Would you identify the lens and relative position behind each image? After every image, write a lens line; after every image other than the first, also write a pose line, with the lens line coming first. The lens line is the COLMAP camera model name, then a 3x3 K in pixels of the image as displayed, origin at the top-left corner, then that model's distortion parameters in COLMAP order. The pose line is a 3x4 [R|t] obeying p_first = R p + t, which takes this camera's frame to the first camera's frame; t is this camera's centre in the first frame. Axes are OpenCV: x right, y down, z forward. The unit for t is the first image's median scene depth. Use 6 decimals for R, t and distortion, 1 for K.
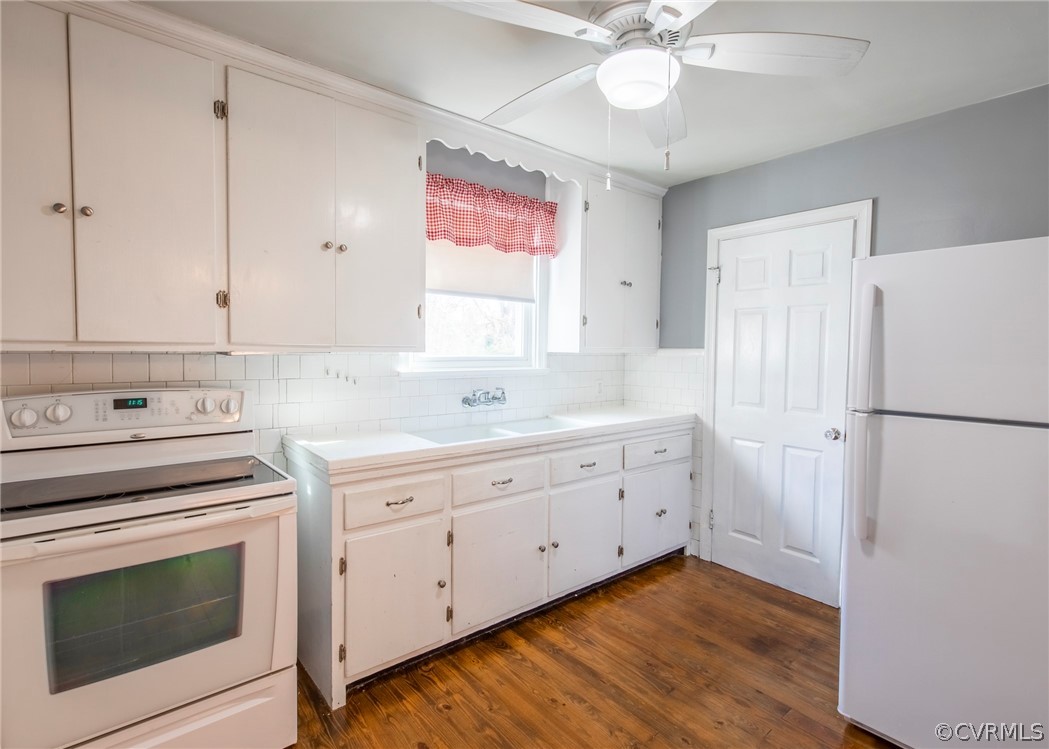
lens RADIAL K [[519.8, 0, 538.4], [0, 519.8, 369.7], [0, 0, 1]] dist [0.005312, 0.000255]
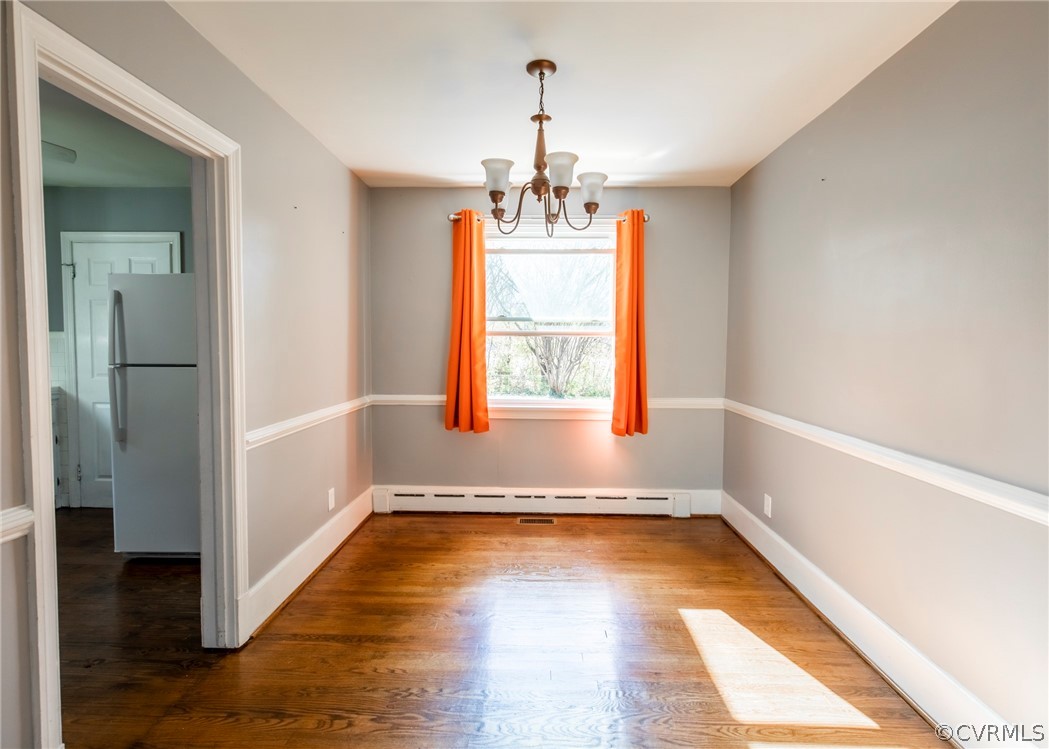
lens RADIAL K [[510.1, 0, 529.2], [0, 510.1, 370.0], [0, 0, 1]] dist [0.005343, -0.000060]
pose [[0.667043, -0.041296, 0.743874, 0.201430], [0.029768, 0.999143, 0.028773, 0.060107], [-0.744425, 0.002951, 0.667700, -0.757434]]
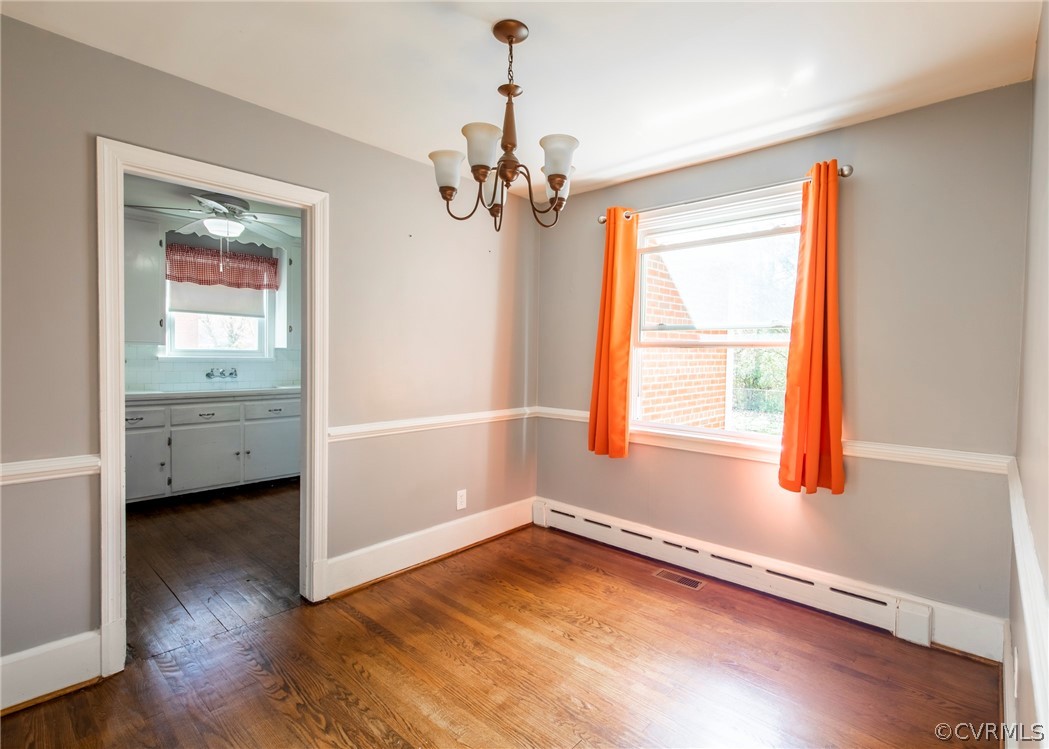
lens RADIAL K [[510.1, 0, 529.2], [0, 510.1, 370.0], [0, 0, 1]] dist [0.005343, -0.000060]
pose [[0.991901, 0.002001, 0.126995, 0.797833], [-0.000579, 0.999937, -0.011234, 0.070676], [-0.127010, 0.011069, 0.991840, -0.920110]]
